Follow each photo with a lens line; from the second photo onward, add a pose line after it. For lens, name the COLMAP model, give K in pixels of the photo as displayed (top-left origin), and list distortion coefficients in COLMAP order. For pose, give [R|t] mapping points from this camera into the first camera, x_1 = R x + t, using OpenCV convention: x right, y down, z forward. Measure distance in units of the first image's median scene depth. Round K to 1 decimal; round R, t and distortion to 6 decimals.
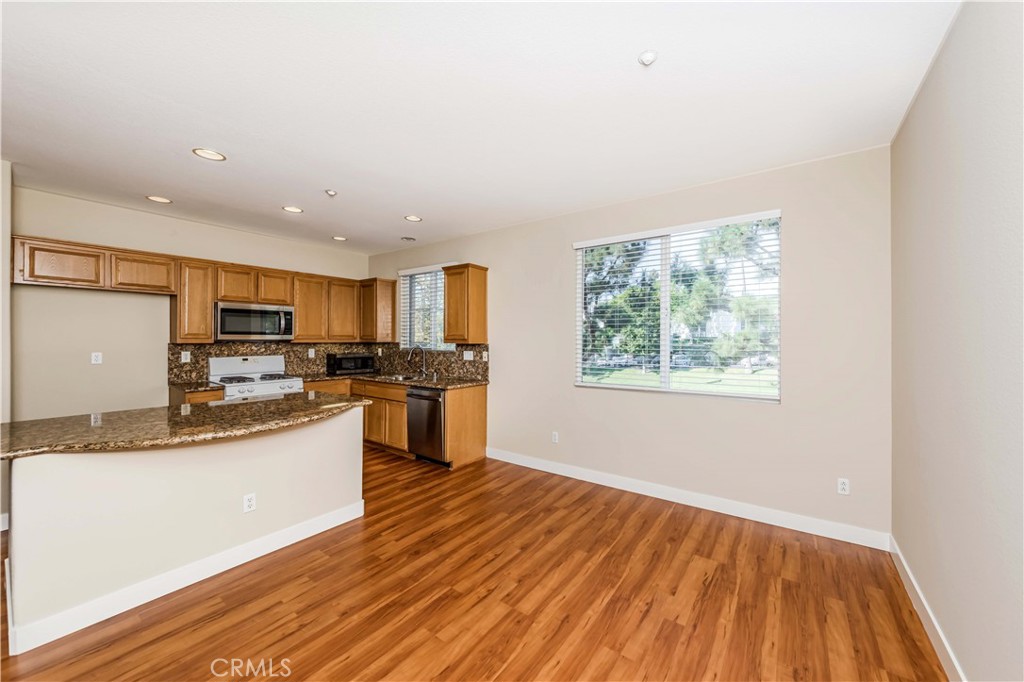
lens RADIAL K [[383.7, 0, 516.7], [0, 383.7, 337.3], [0, 0, 1]] dist [-0.000814, 0.000858]
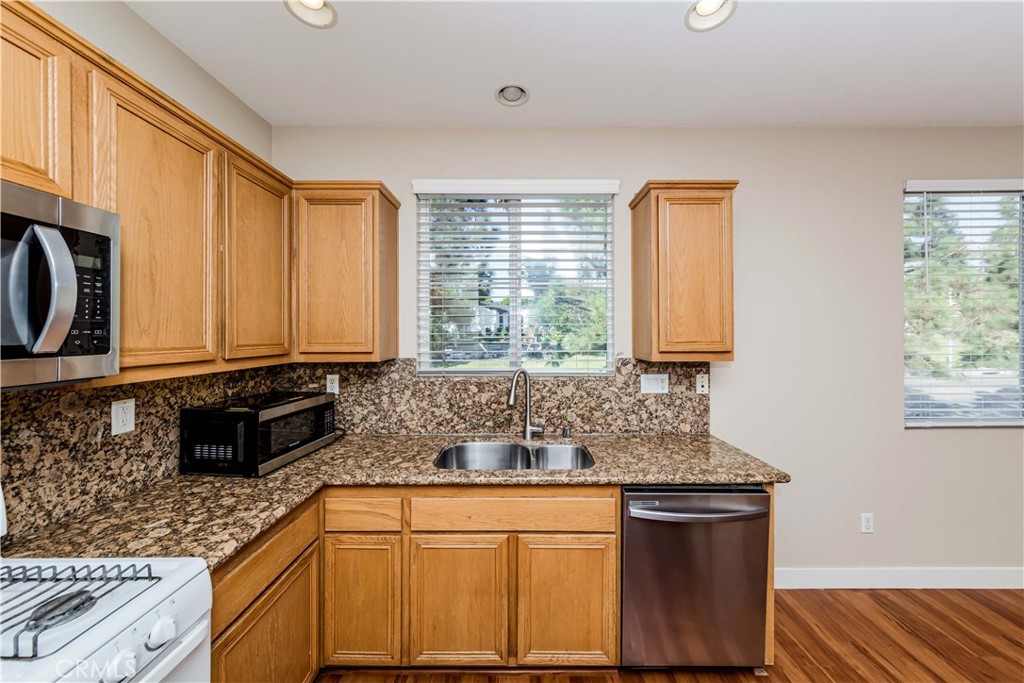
lens RADIAL K [[383.7, 0, 520.4], [0, 383.7, 332.2], [0, 0, 1]] dist [-0.000814, 0.000858]
pose [[0.798685, -0.002262, 0.601745, -0.543061], [0.001894, 0.999997, 0.001244, -0.017182], [-0.601746, 0.000146, 0.798688, 0.720681]]
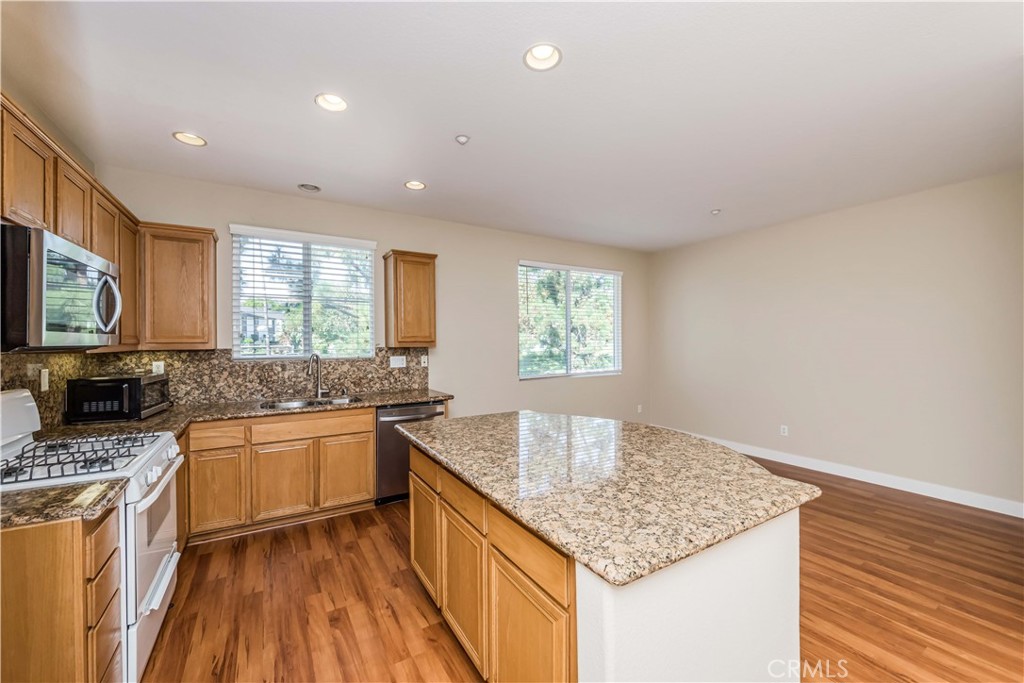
lens RADIAL K [[397.1, 0, 500.9], [0, 397.1, 342.3], [0, 0, 1]] dist [-0.011322, 0.000474]
pose [[0.387495, -0.006899, 0.921846, -0.821493], [0.003185, 0.999976, 0.006144, 0.001396], [-0.921866, 0.000556, 0.387508, 0.468490]]
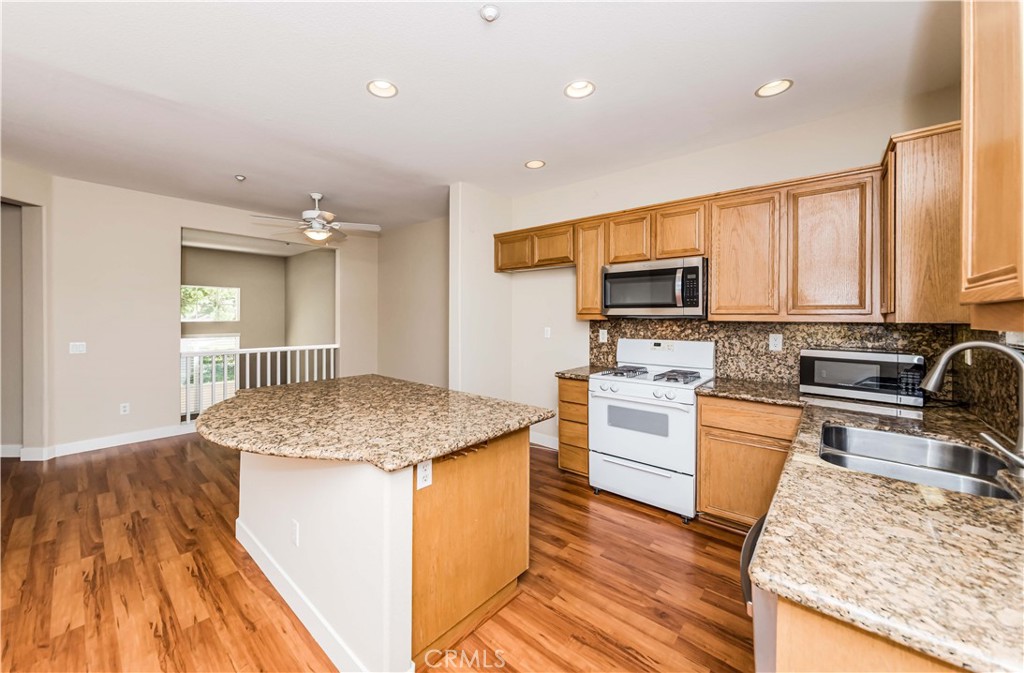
lens RADIAL K [[383.7, 0, 500.6], [0, 383.7, 319.5], [0, 0, 1]] dist [-0.000814, 0.000858]
pose [[-0.086361, 0.003293, -0.996258, 0.000468], [-0.002783, 0.999990, 0.003546, 0.011281], [0.996260, 0.003079, -0.086351, 0.771802]]
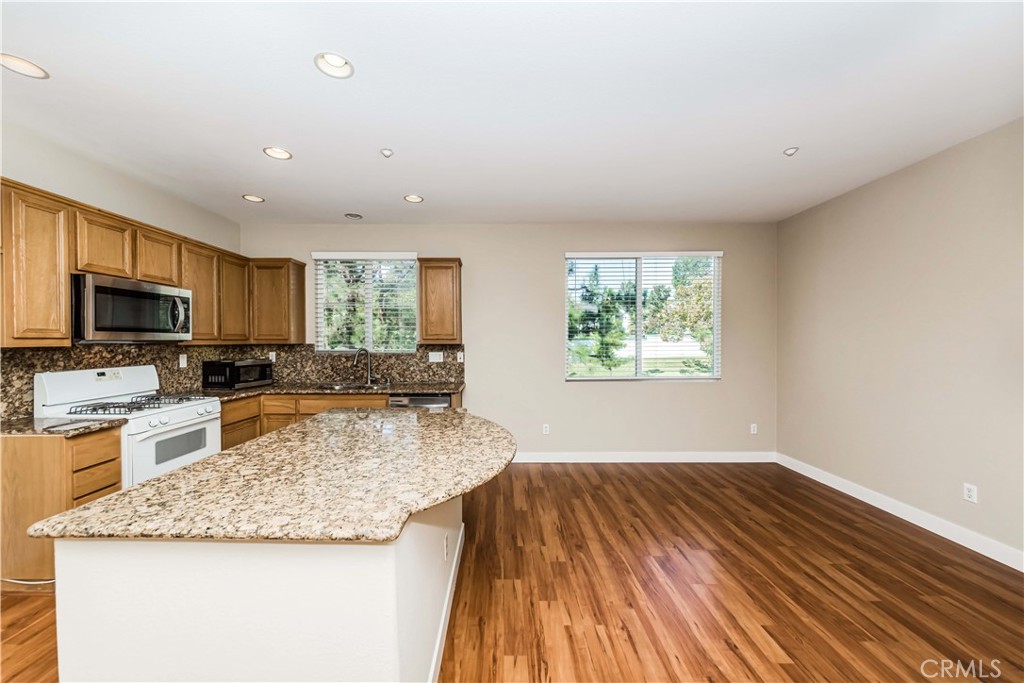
lens RADIAL K [[383.7, 0, 485.3], [0, 383.7, 346.7], [0, 0, 1]] dist [-0.000814, 0.000858]
pose [[0.813265, -0.011640, 0.581777, -0.564487], [0.000622, 0.999817, 0.019135, 0.005058], [-0.581893, -0.015200, 0.813123, 0.182816]]
